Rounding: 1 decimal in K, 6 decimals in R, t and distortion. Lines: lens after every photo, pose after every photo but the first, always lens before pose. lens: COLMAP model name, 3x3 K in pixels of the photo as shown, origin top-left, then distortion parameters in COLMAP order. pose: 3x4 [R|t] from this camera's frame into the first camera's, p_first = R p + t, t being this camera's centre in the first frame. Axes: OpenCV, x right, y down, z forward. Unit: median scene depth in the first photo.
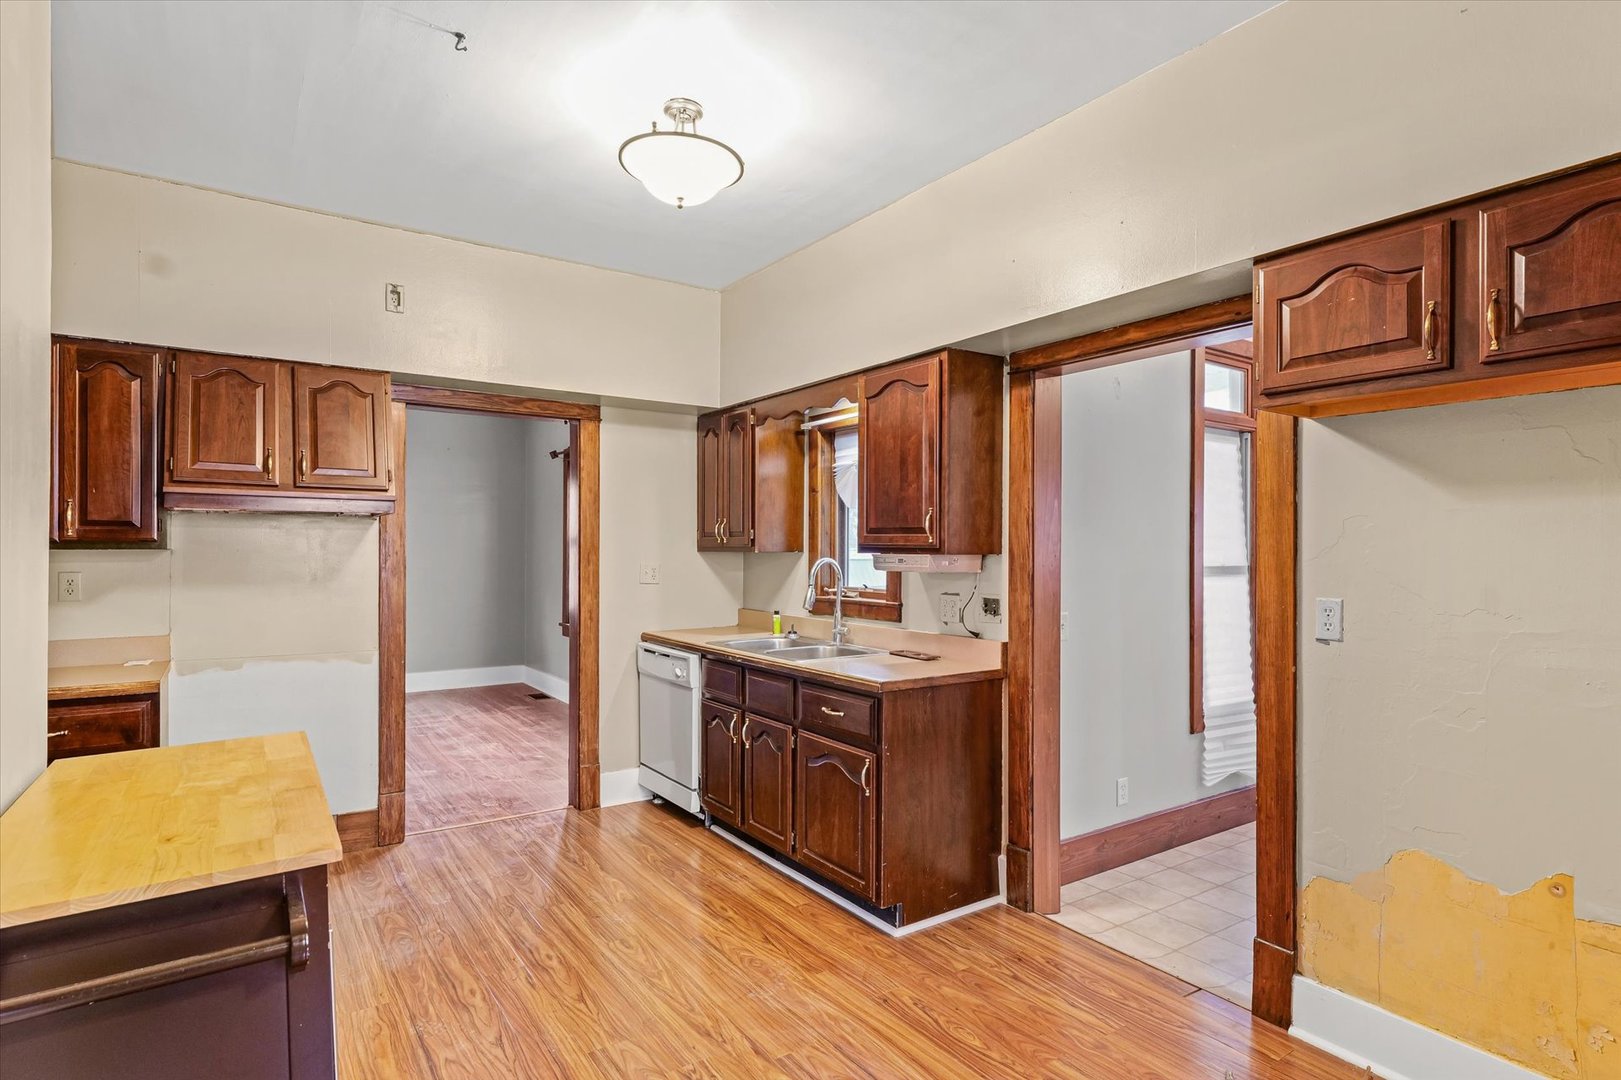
lens RADIAL K [[847.5, 0, 803.6], [0, 847.5, 566.3], [0, 0, 1]] dist [-0.003545, 0.001397]
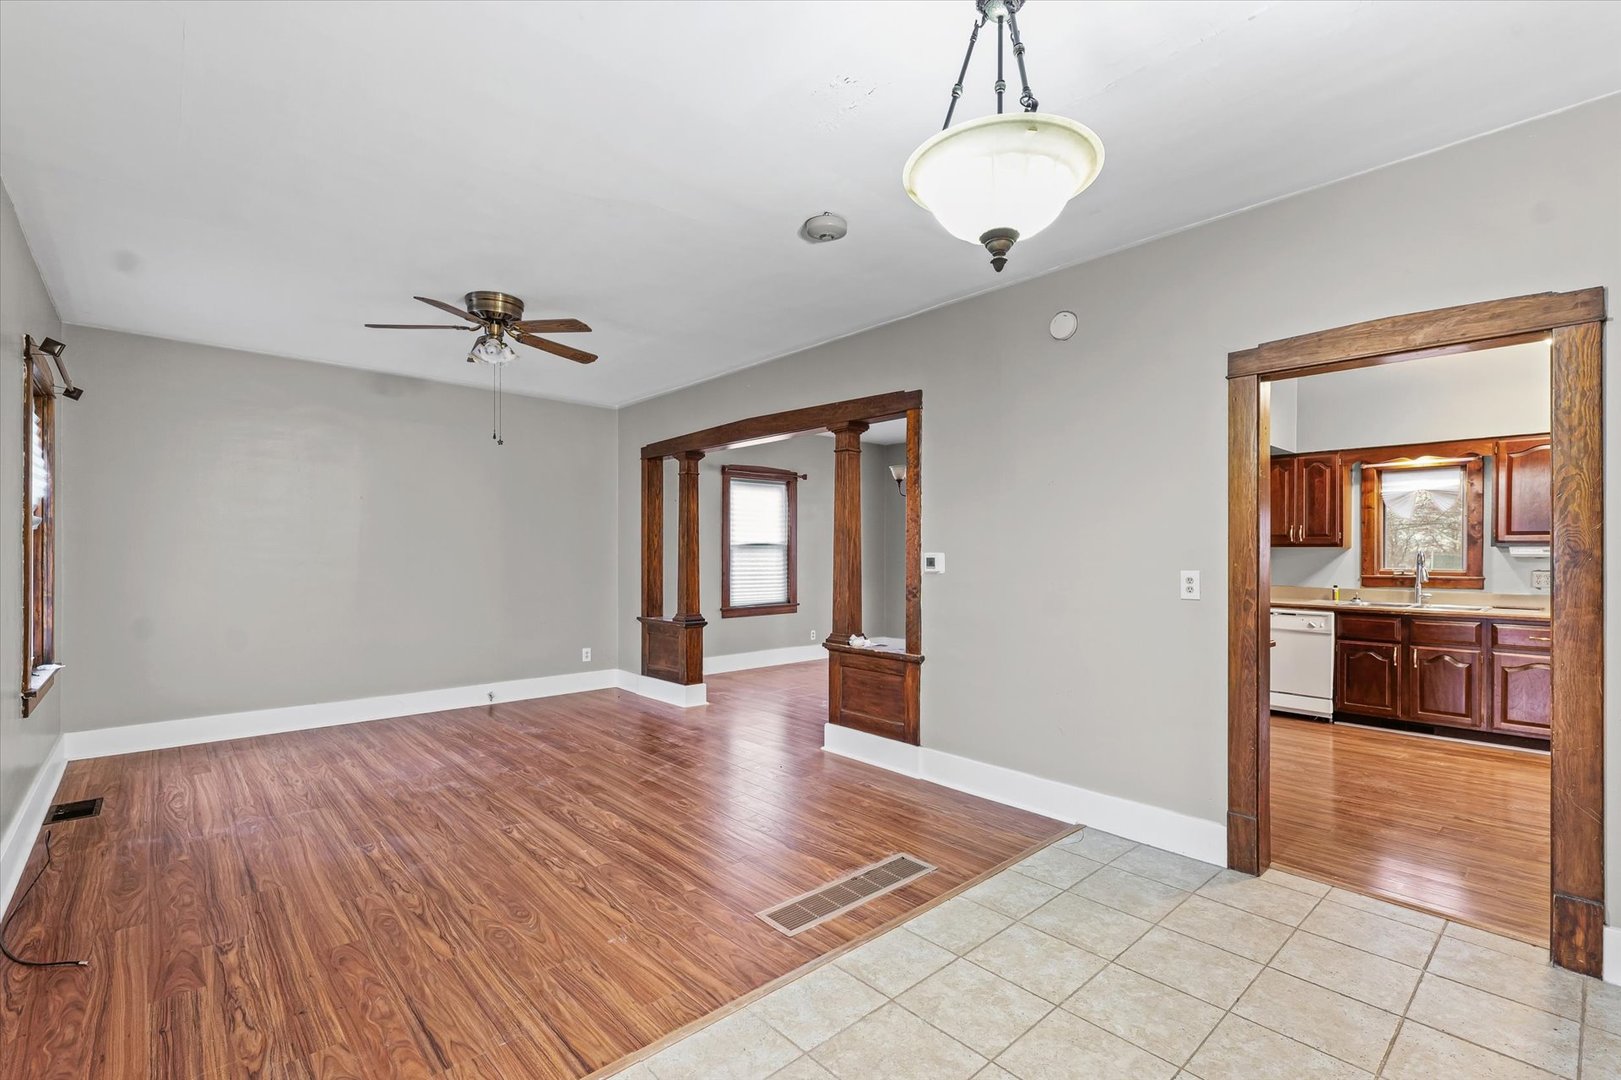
lens RADIAL K [[725.1, 0, 798.1], [0, 725.1, 552.2], [0, 0, 1]] dist [-0.001637, 0.000508]
pose [[0.992520, -0.001411, 0.122072, -1.569817], [0.003864, 0.999795, -0.019862, 0.019837], [-0.122019, 0.020185, 0.992322, -0.257698]]
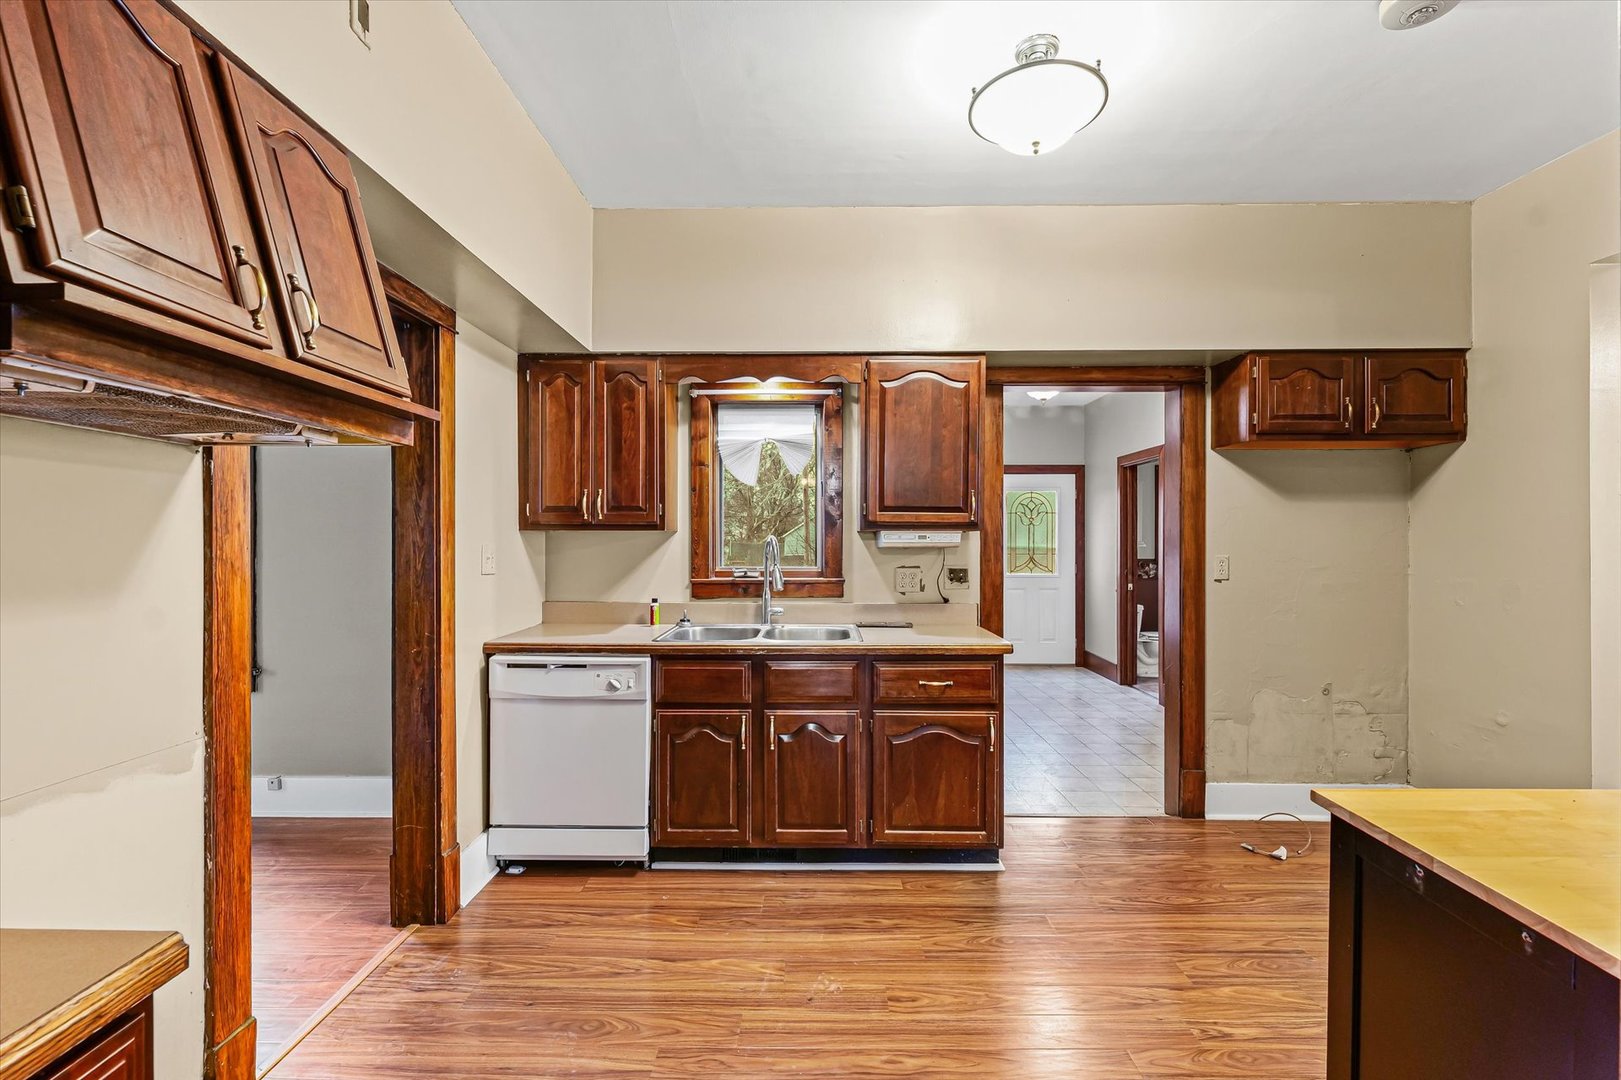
lens RADIAL K [[725.1, 0, 817.2], [0, 725.1, 550.1], [0, 0, 1]] dist [-0.001637, 0.000508]
pose [[0.571542, -0.013621, 0.820460, -0.738947], [0.018637, 0.999820, 0.003617, 0.004282], [-0.820361, 0.013224, 0.571693, 0.587096]]
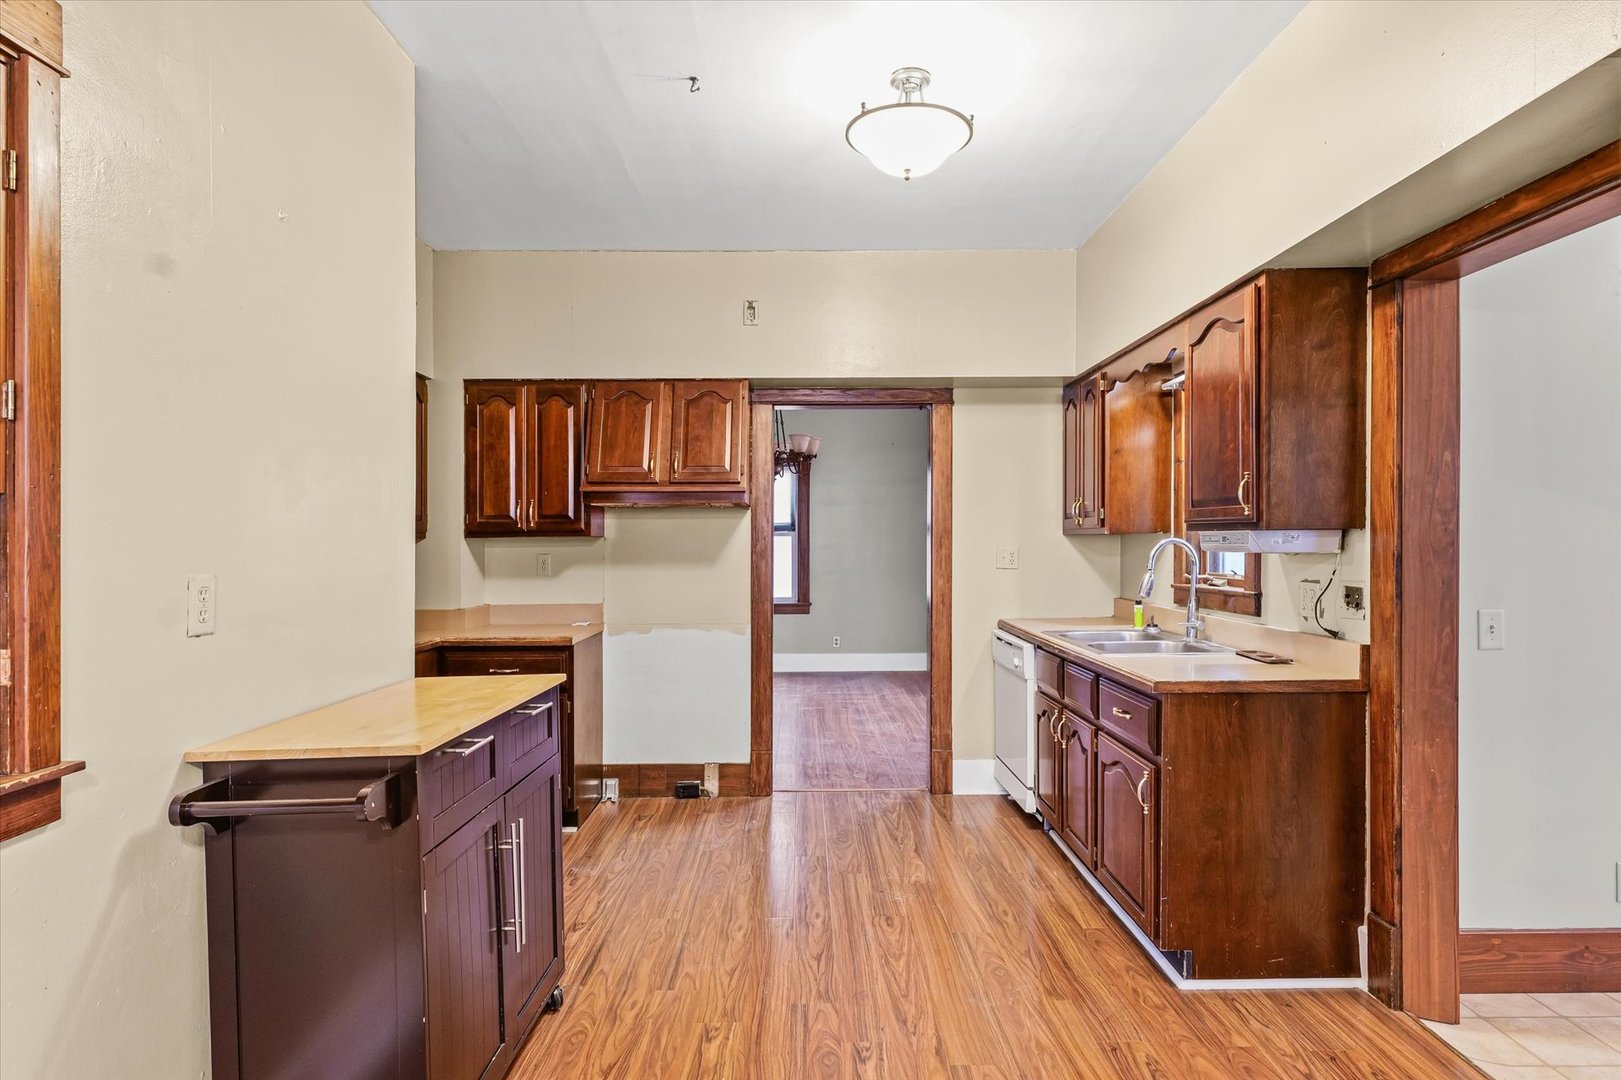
lens RADIAL K [[883.8, 0, 804.2], [0, 883.8, 559.6], [0, 0, 1]] dist [-0.001429, -0.001431]
pose [[0.827809, 0.001591, -0.561007, 0.261951], [-0.001357, 0.999999, 0.000833, 0.013488], [0.561008, 0.000072, 0.827811, 0.065953]]
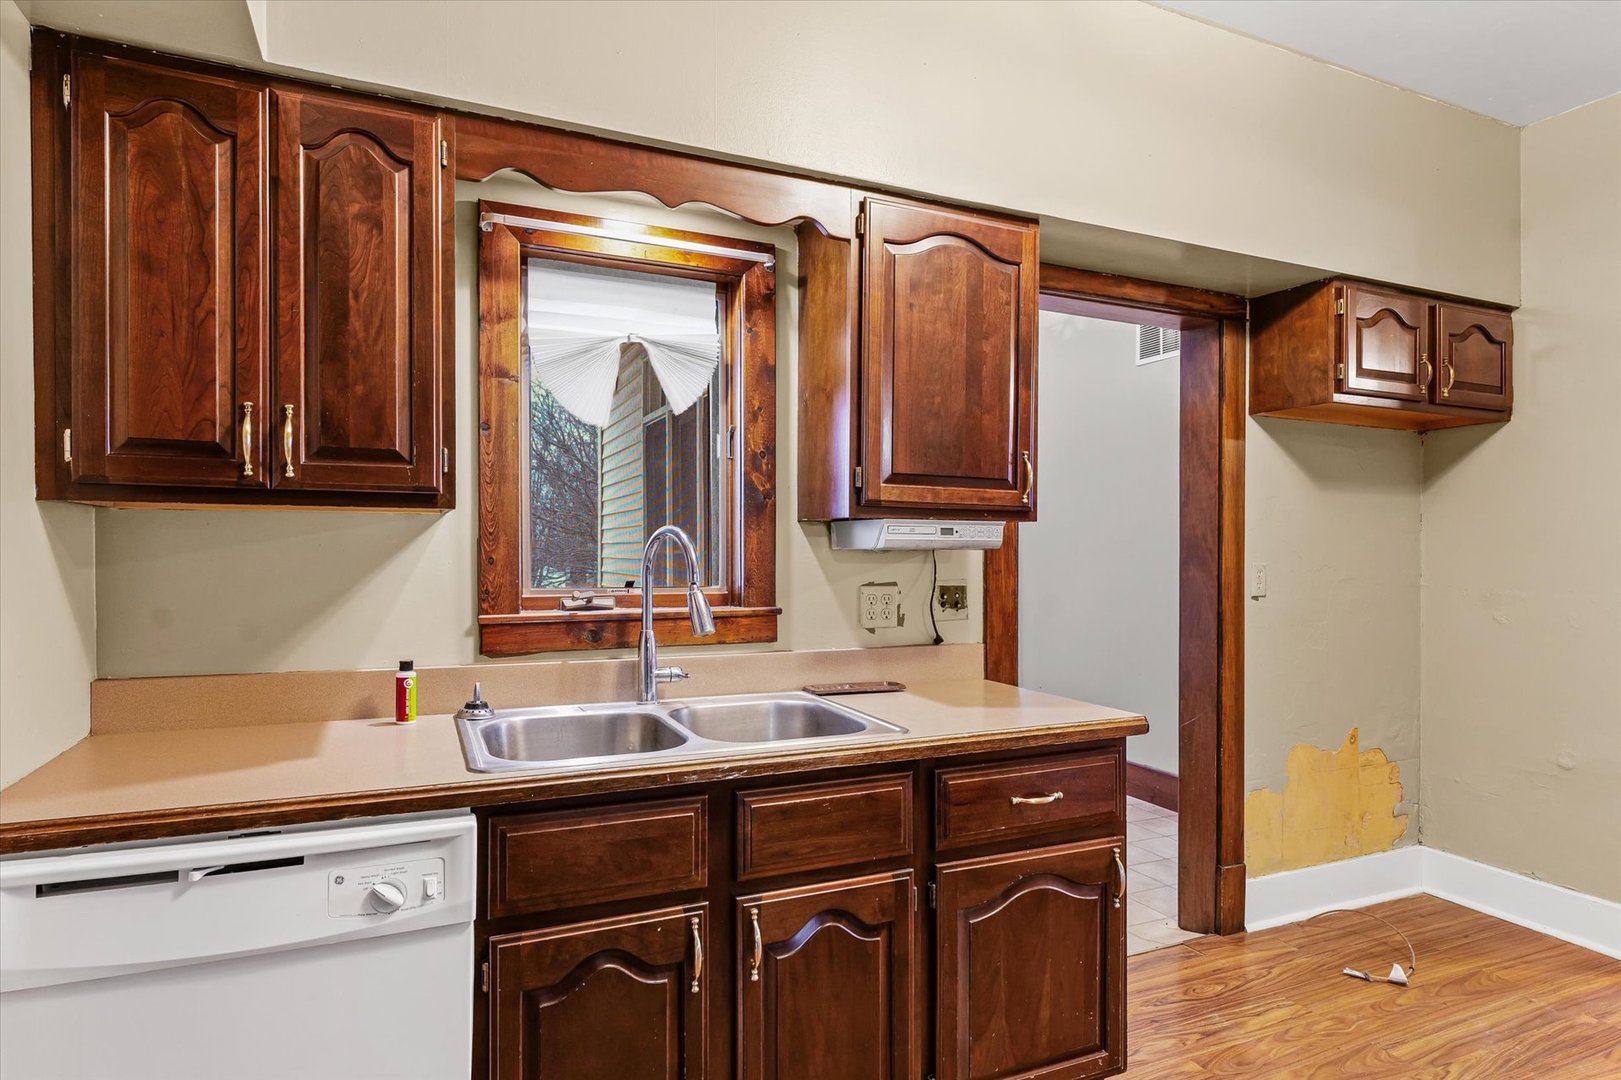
lens RADIAL K [[883.8, 0, 801.7], [0, 883.8, 562.1], [0, 0, 1]] dist [-0.001429, -0.001431]
pose [[0.178611, -0.016034, 0.983789, -0.540654], [0.016585, 0.999774, 0.013284, 0.005850], [-0.983780, 0.013944, 0.178837, 1.006091]]
